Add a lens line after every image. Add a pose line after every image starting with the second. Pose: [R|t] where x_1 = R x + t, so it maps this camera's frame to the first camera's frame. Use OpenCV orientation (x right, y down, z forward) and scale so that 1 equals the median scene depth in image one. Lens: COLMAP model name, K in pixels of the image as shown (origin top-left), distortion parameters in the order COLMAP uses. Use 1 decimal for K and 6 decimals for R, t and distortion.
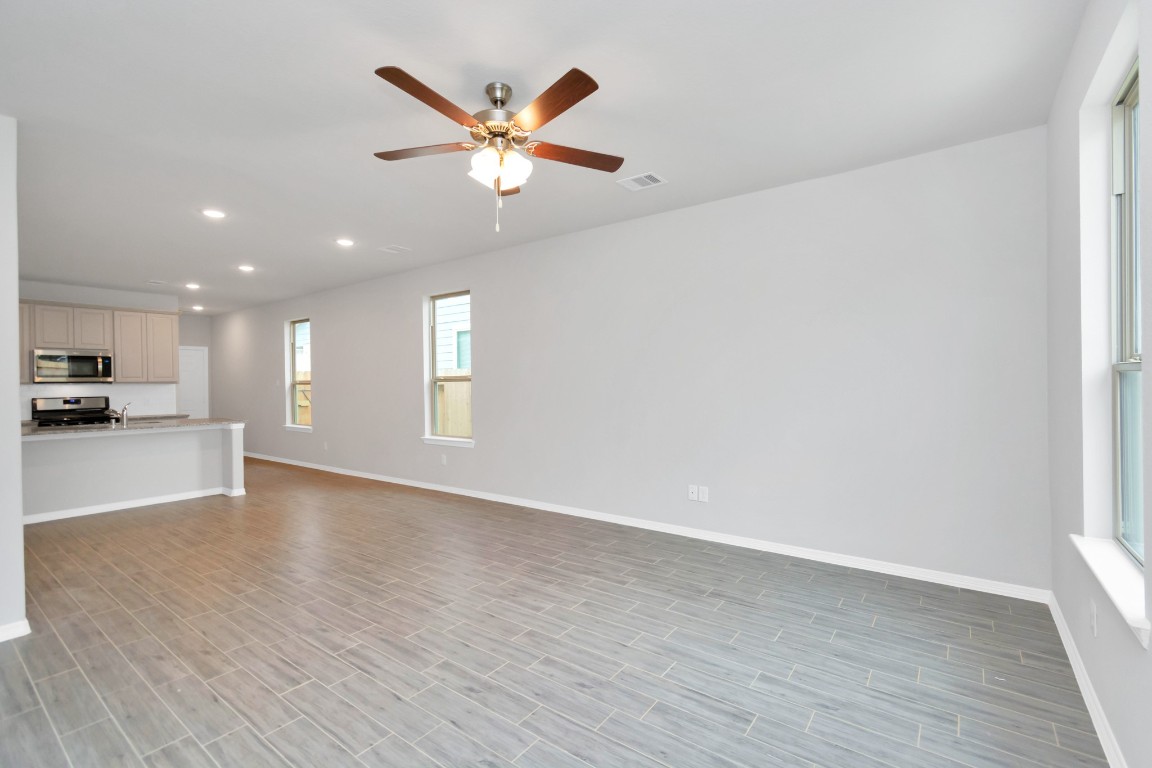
lens RADIAL K [[504.4, 0, 584.7], [0, 504.4, 381.3], [0, 0, 1]] dist [0.004327, -0.001599]
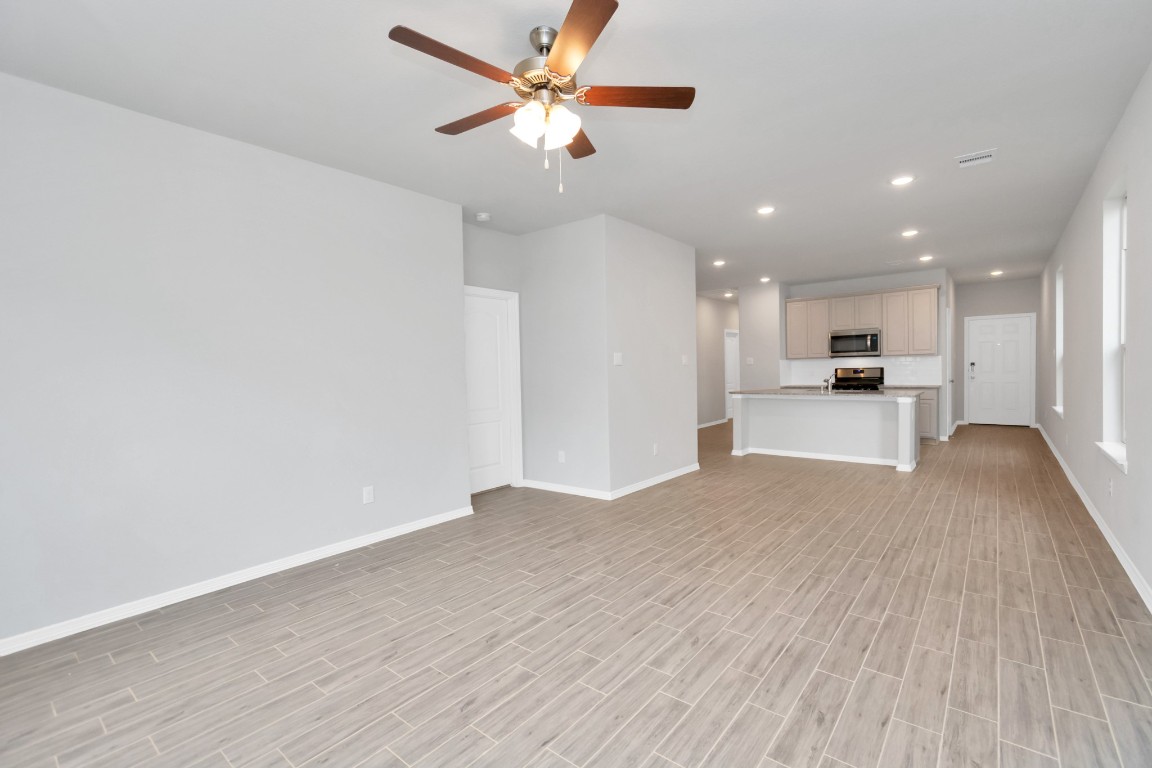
lens RADIAL K [[504.4, 0, 590.8], [0, 504.4, 378.4], [0, 0, 1]] dist [0.004327, -0.001599]
pose [[-0.034342, 0.031493, -0.998914, 0.547915], [0.024633, 0.999226, 0.030656, 0.005681], [0.999107, -0.023553, -0.035091, 0.803029]]
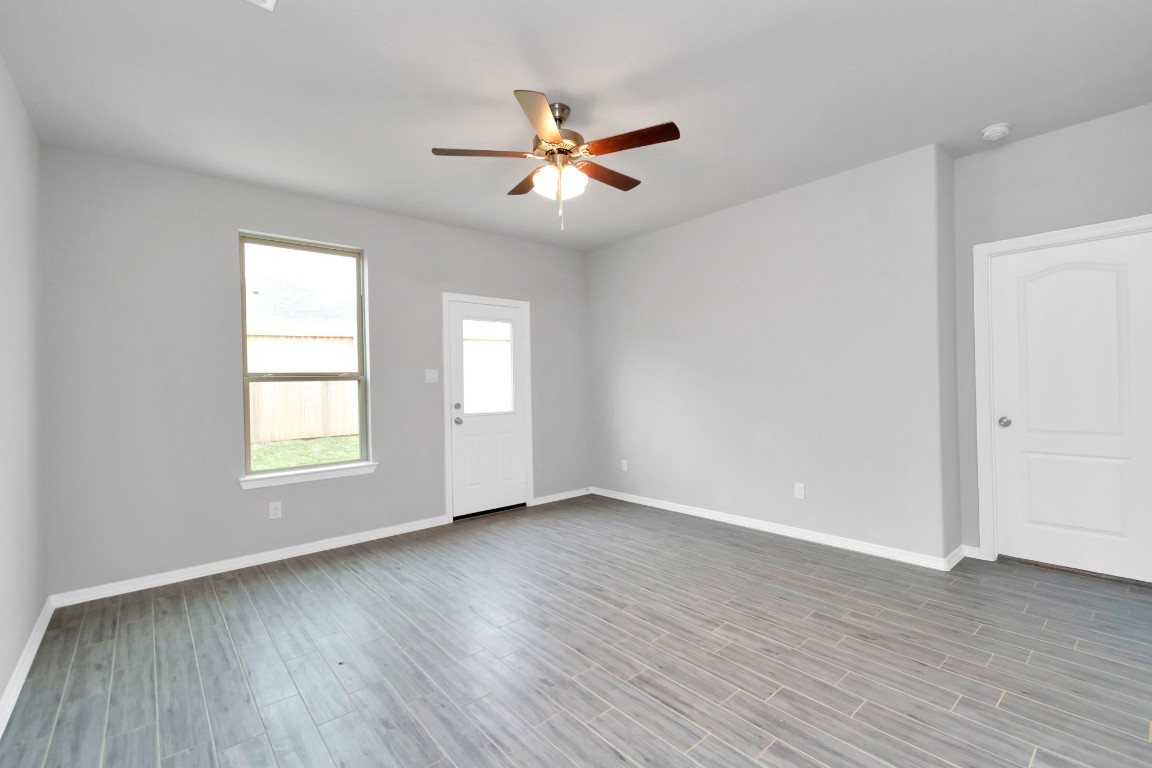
lens RADIAL K [[504.4, 0, 592.0], [0, 504.4, 384.3], [0, 0, 1]] dist [0.004327, -0.001599]
pose [[-0.977768, 0.035358, 0.206689, -0.328140], [0.036451, 0.999334, 0.001483, 0.018497], [-0.206499, 0.008984, -0.978406, 1.510589]]
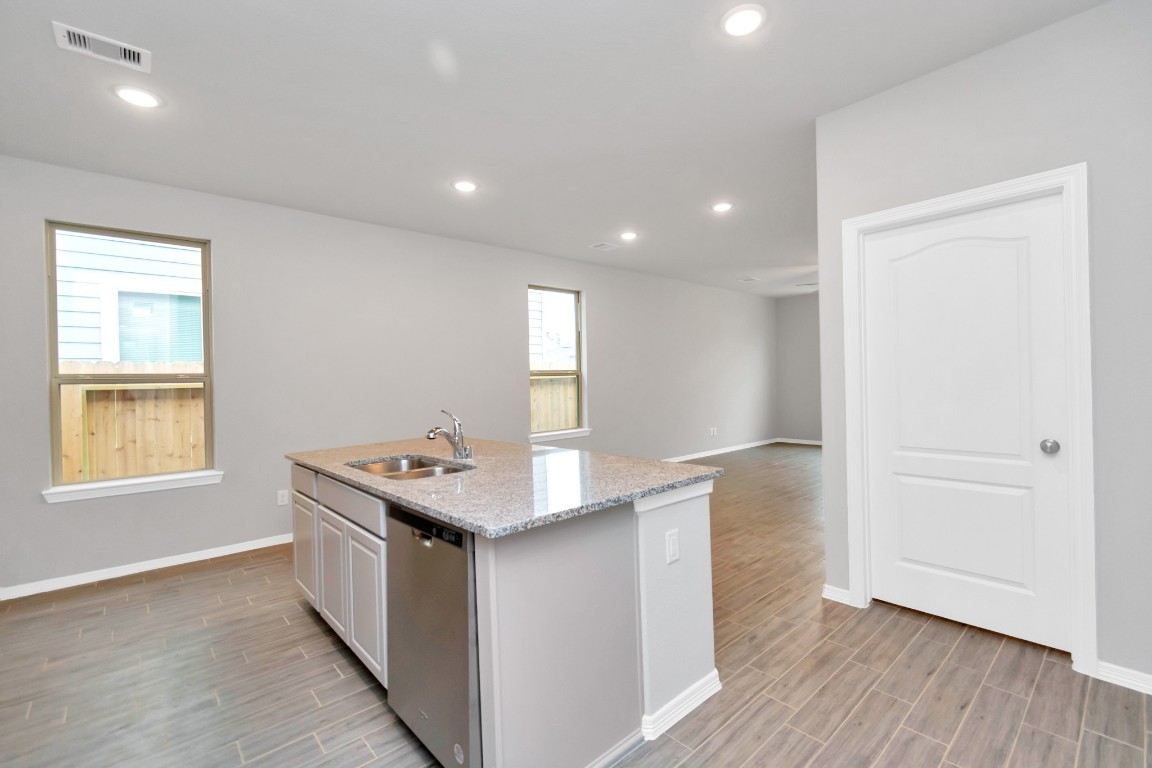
lens RADIAL K [[504.4, 0, 590.0], [0, 504.4, 382.5], [0, 0, 1]] dist [0.004327, -0.001599]
pose [[0.178646, 0.003996, 0.983905, -2.273411], [0.013680, 0.999885, -0.006544, 0.033943], [-0.983818, 0.014629, 0.178571, 1.349445]]
